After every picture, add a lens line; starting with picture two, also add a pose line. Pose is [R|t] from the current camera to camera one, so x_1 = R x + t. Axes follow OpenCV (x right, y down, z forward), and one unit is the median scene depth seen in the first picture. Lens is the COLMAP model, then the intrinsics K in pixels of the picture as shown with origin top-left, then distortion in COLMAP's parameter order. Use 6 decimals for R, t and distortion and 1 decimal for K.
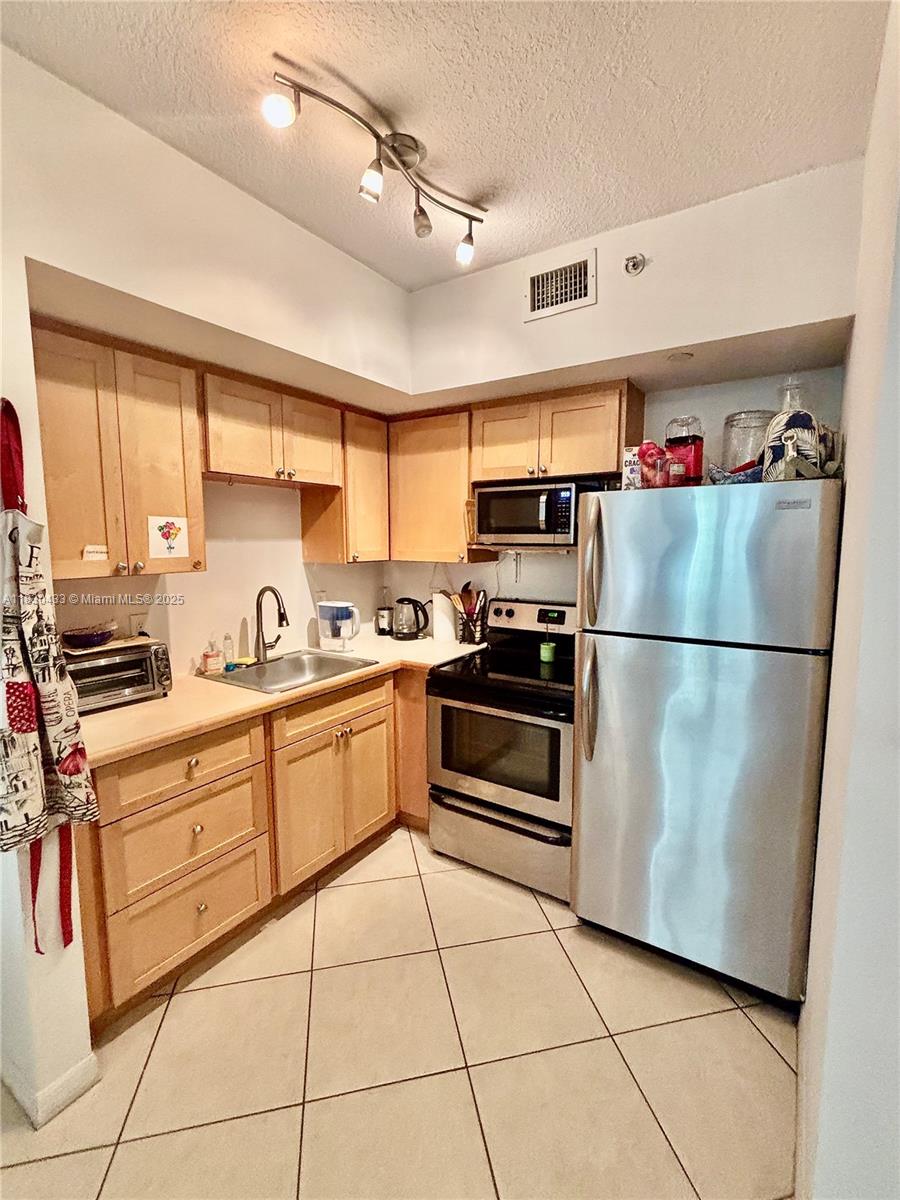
lens RADIAL K [[523.0, 0, 468.8], [0, 523.0, 602.4], [0, 0, 1]] dist [0.026134, -0.000146]
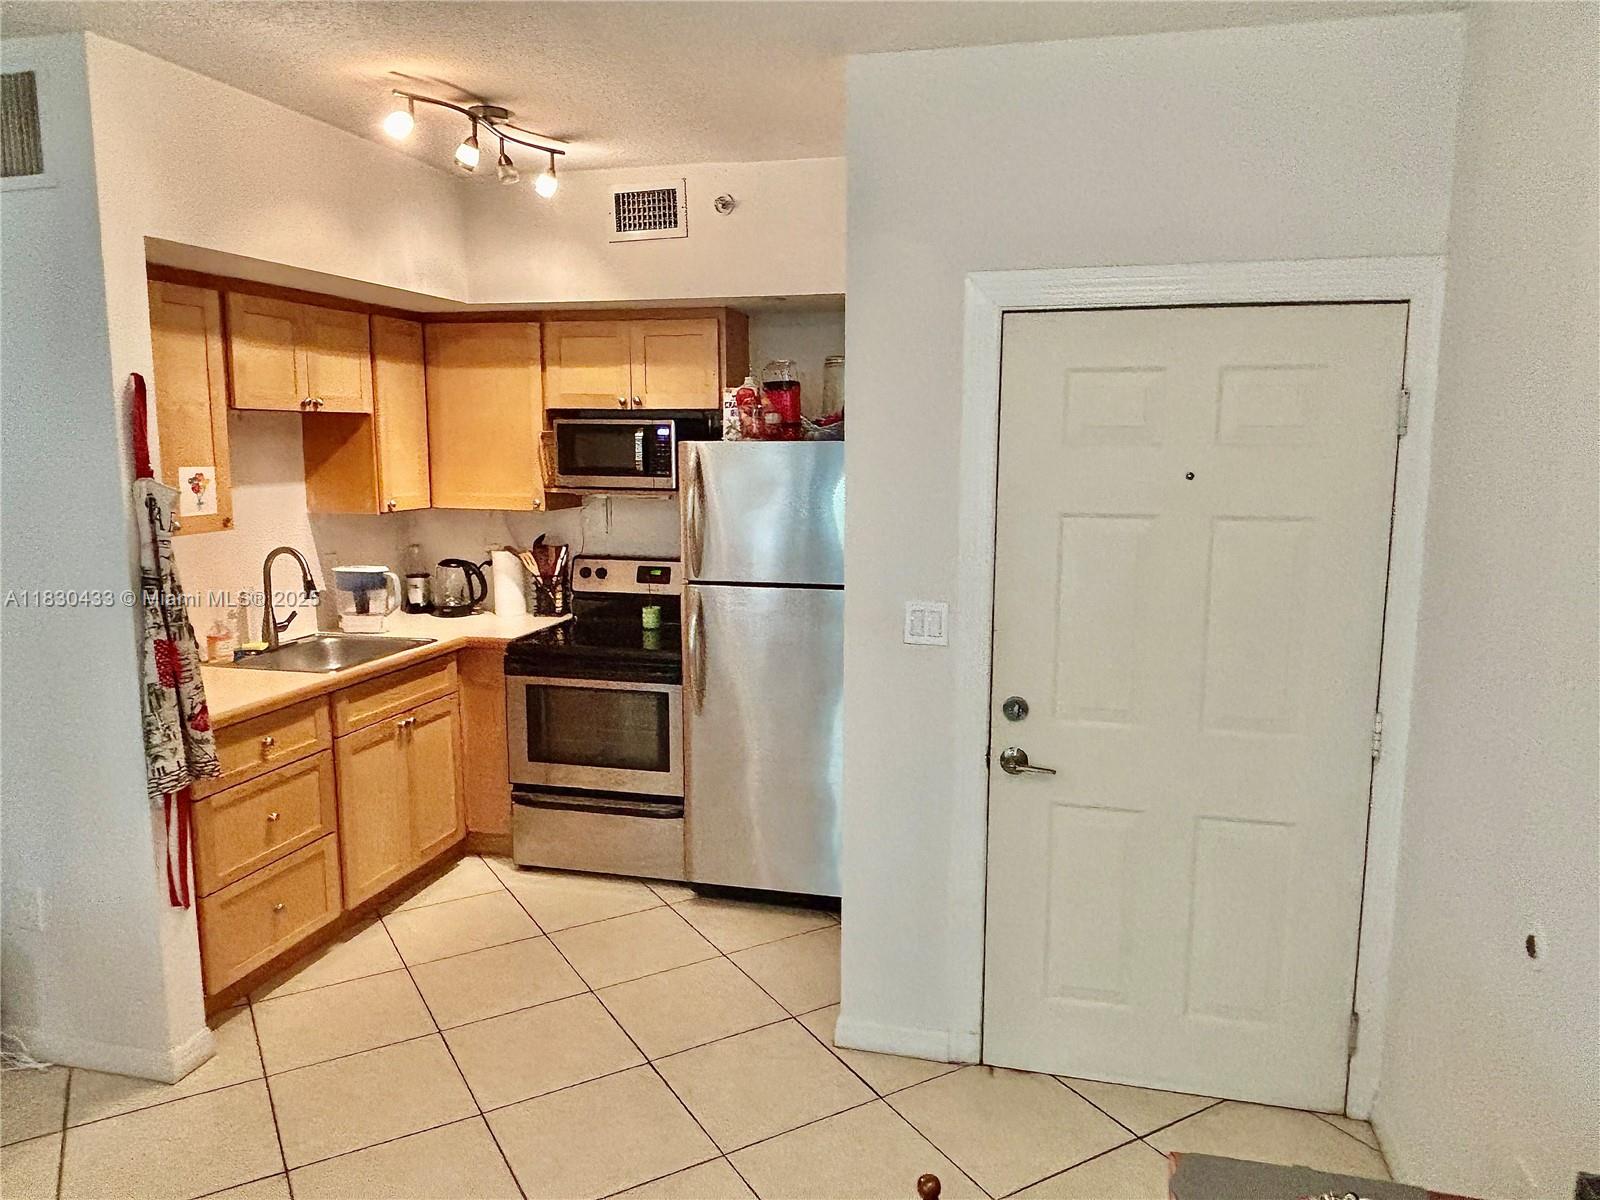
lens RADIAL K [[1105.3, 0, 800.0], [0, 1105.3, 600.0], [0, 0, 1]] dist [0.007907, -0.001153]
pose [[0.955376, -0.042652, 0.292297, -0.139794], [0.035540, 0.998930, 0.029600, 0.025693], [-0.293247, -0.017890, 0.955869, -0.777942]]
